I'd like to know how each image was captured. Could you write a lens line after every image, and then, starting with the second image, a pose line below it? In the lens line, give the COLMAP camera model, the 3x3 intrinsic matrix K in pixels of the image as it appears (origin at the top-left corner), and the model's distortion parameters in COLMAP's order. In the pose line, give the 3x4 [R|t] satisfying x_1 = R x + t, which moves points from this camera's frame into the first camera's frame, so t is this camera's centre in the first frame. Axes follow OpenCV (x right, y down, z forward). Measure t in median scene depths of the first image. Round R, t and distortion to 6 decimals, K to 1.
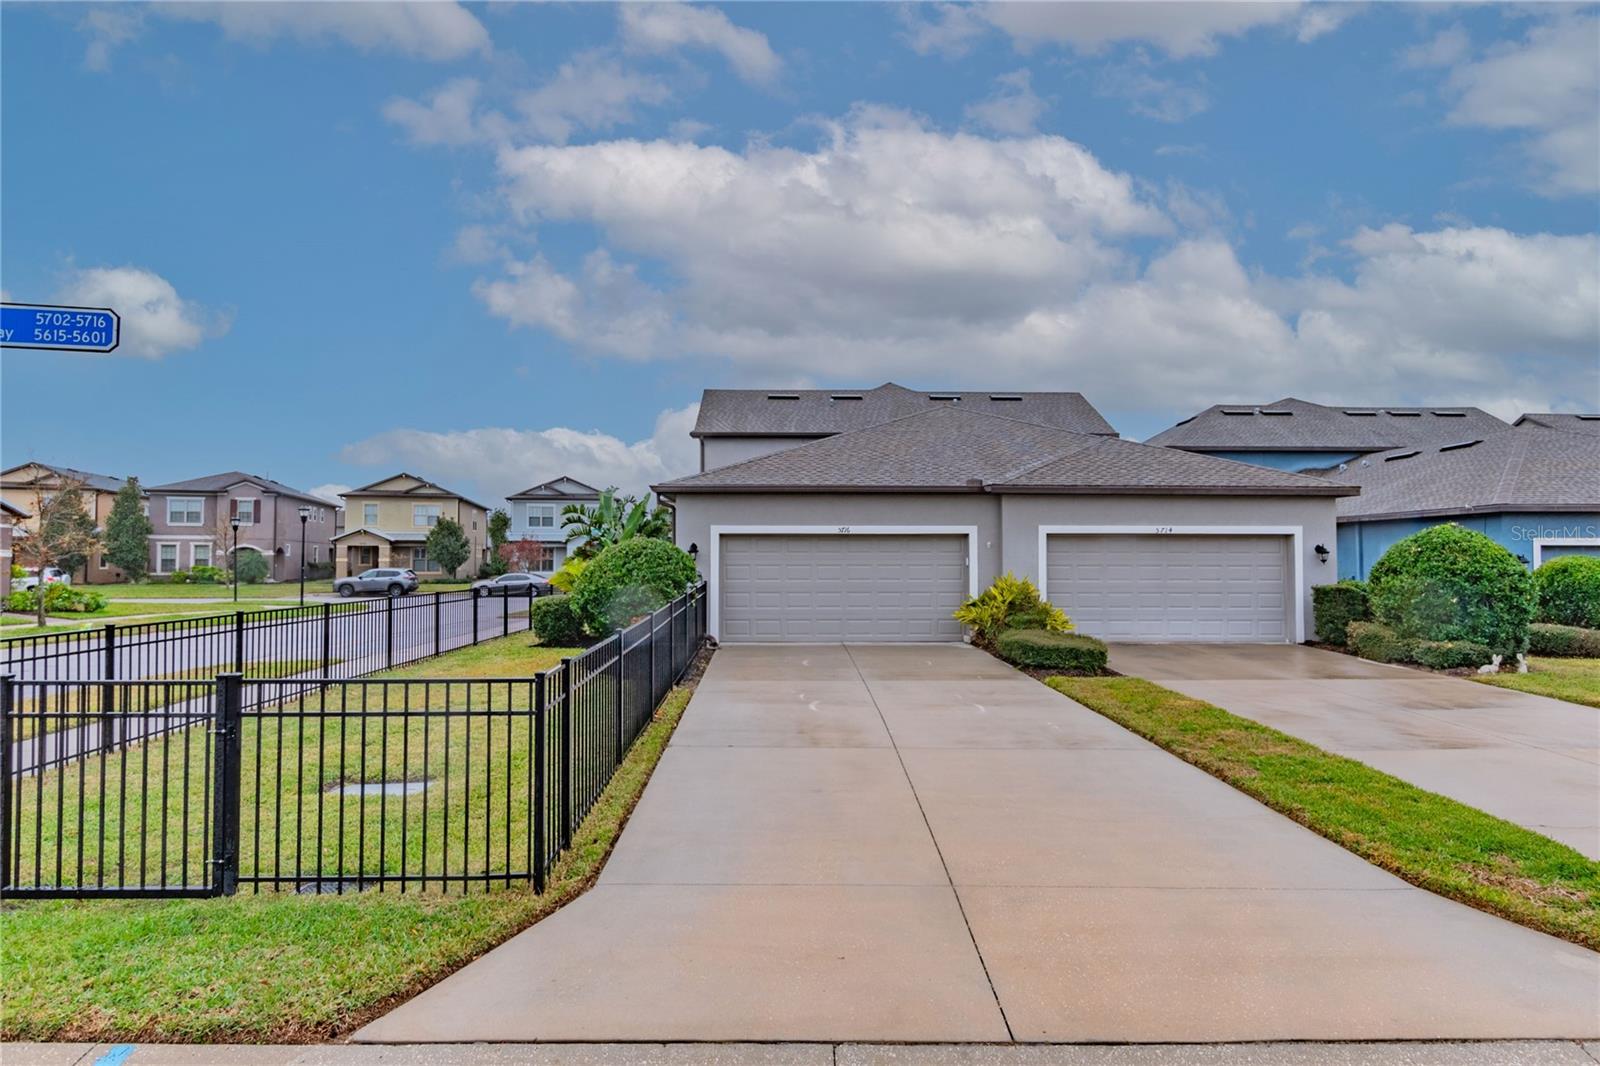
lens RADIAL K [[866.4, 0, 774.0], [0, 866.4, 533.5], [0, 0, 1]] dist [-0.004532, -0.000216]
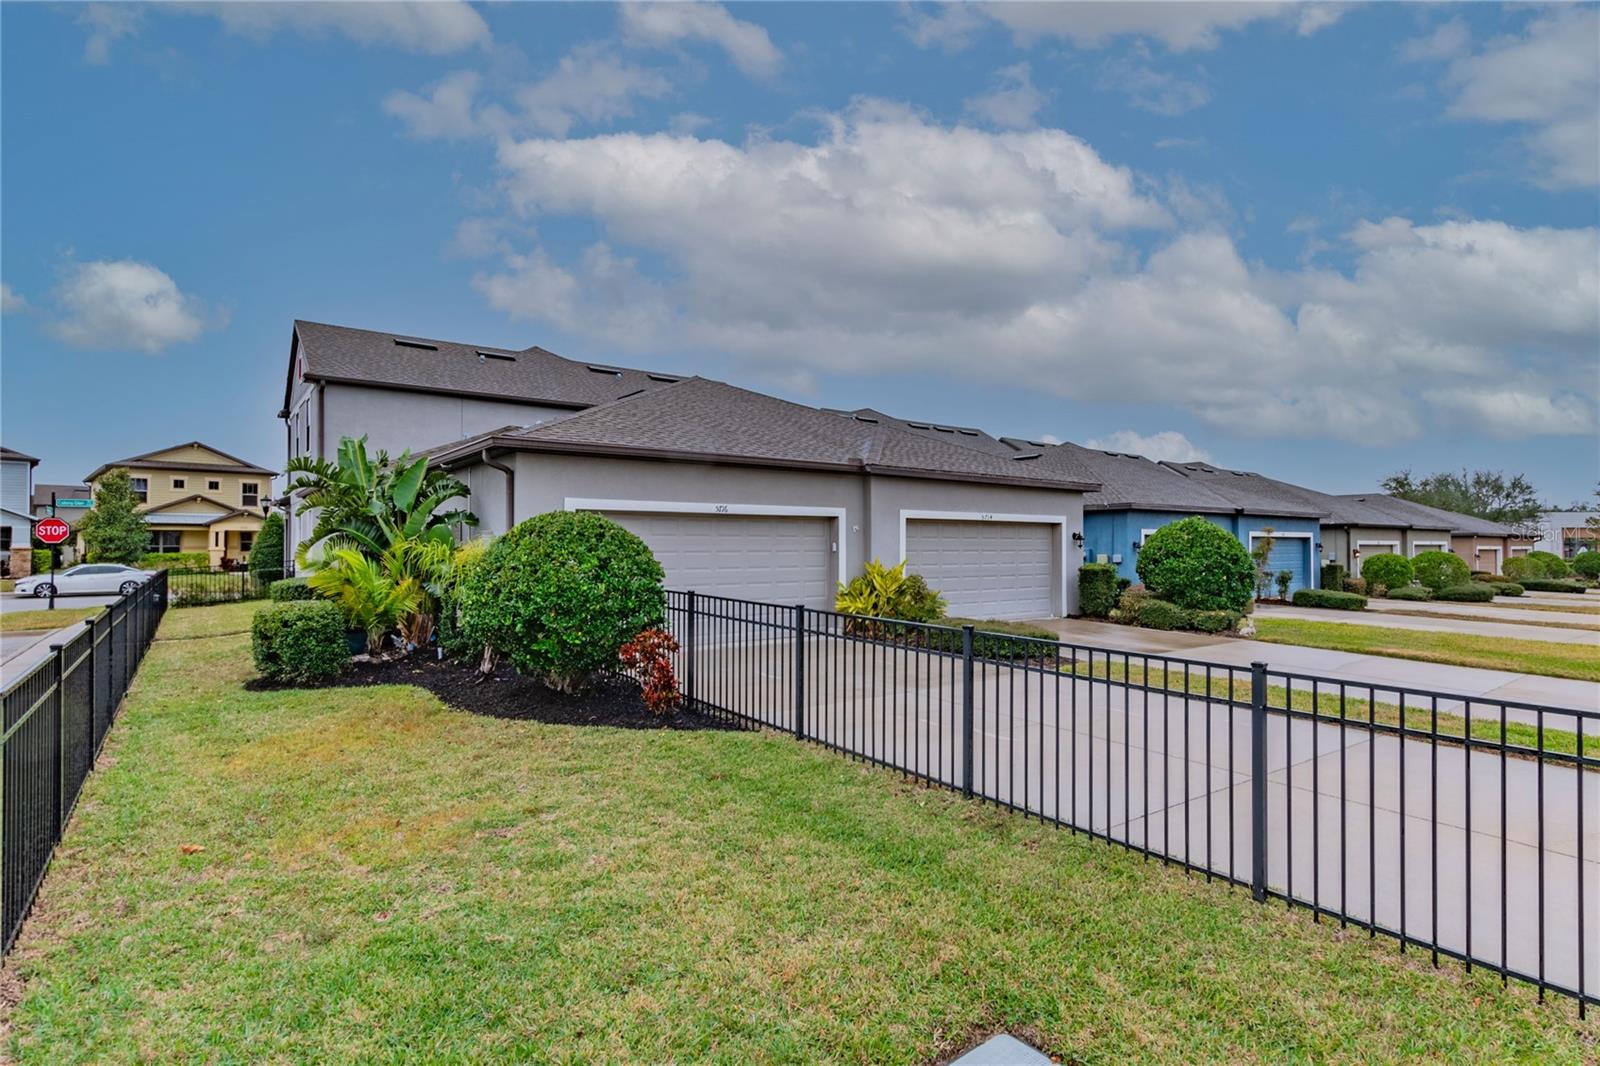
lens RADIAL K [[819.9, 0, 789.2], [0, 819.9, 540.9], [0, 0, 1]] dist [0.000153, 0.000226]
pose [[0.795232, 0.003694, 0.606294, -0.342431], [-0.019093, 0.999638, 0.018953, 0.010555], [-0.606004, -0.026648, 0.795015, 0.339987]]
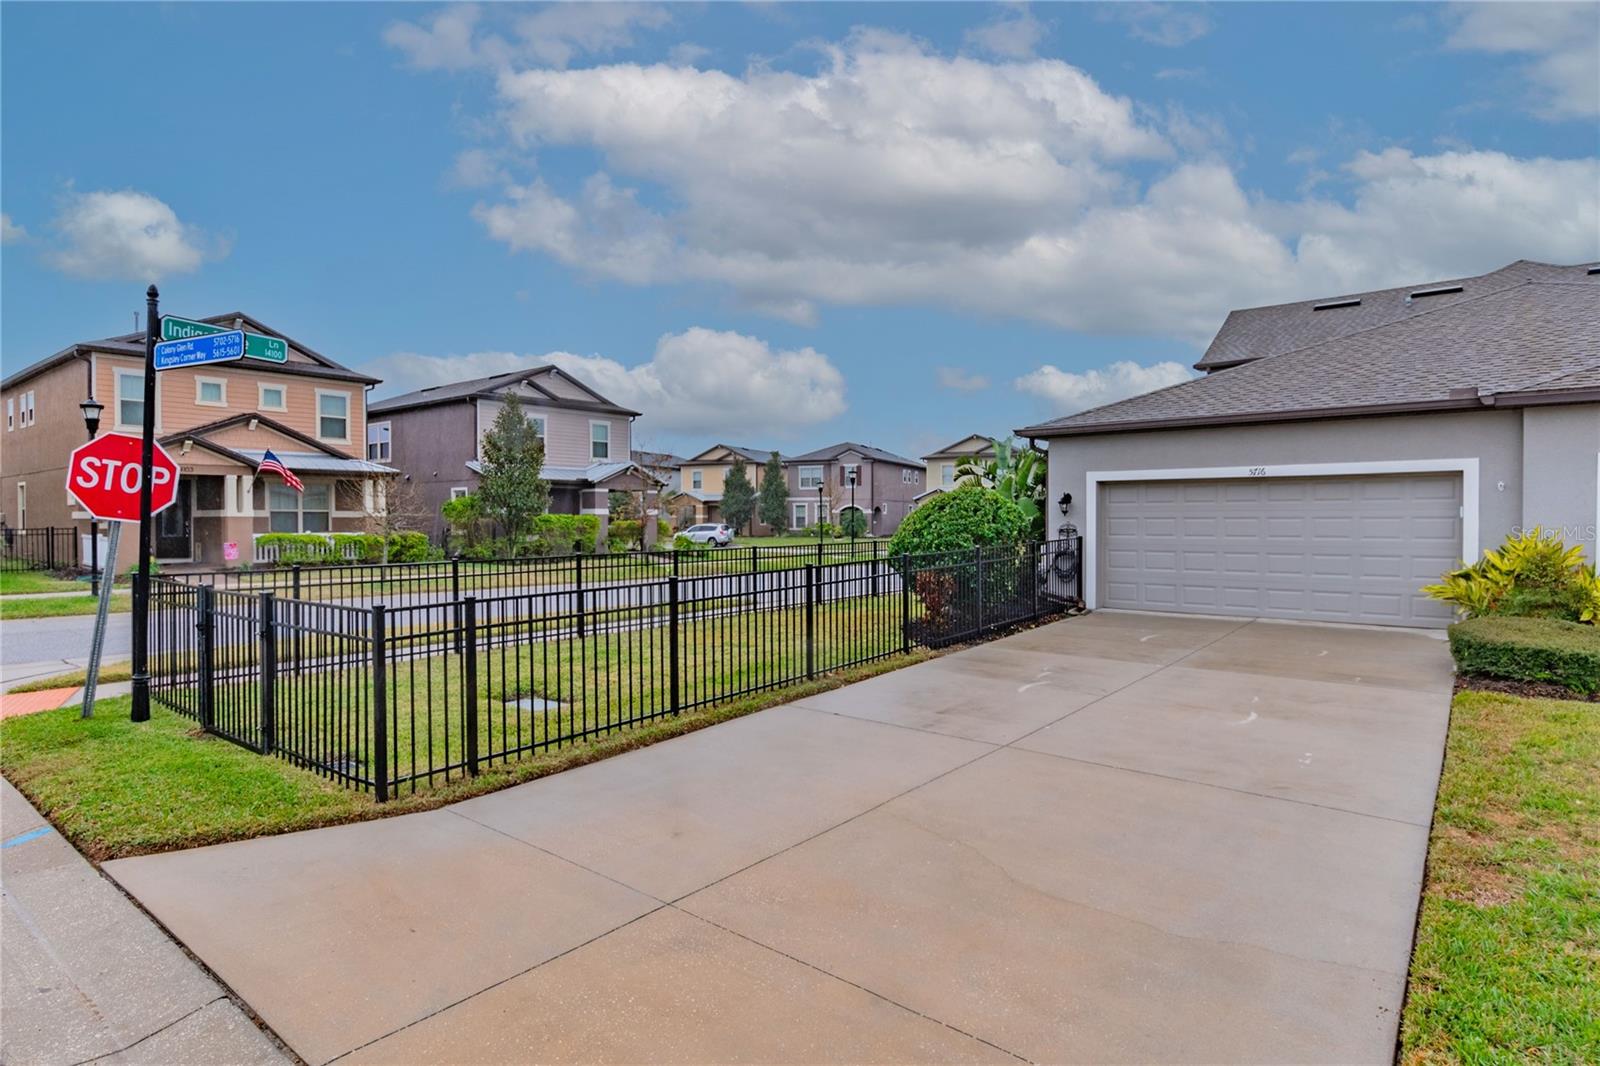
lens RADIAL K [[866.4, 0, 785.3], [0, 866.4, 527.9], [0, 0, 1]] dist [-0.004532, -0.000216]
pose [[0.765106, 0.004324, -0.643890, 0.254290], [0.022957, 0.999159, 0.033988, 0.010052], [0.643495, -0.040786, 0.764363, 0.148034]]
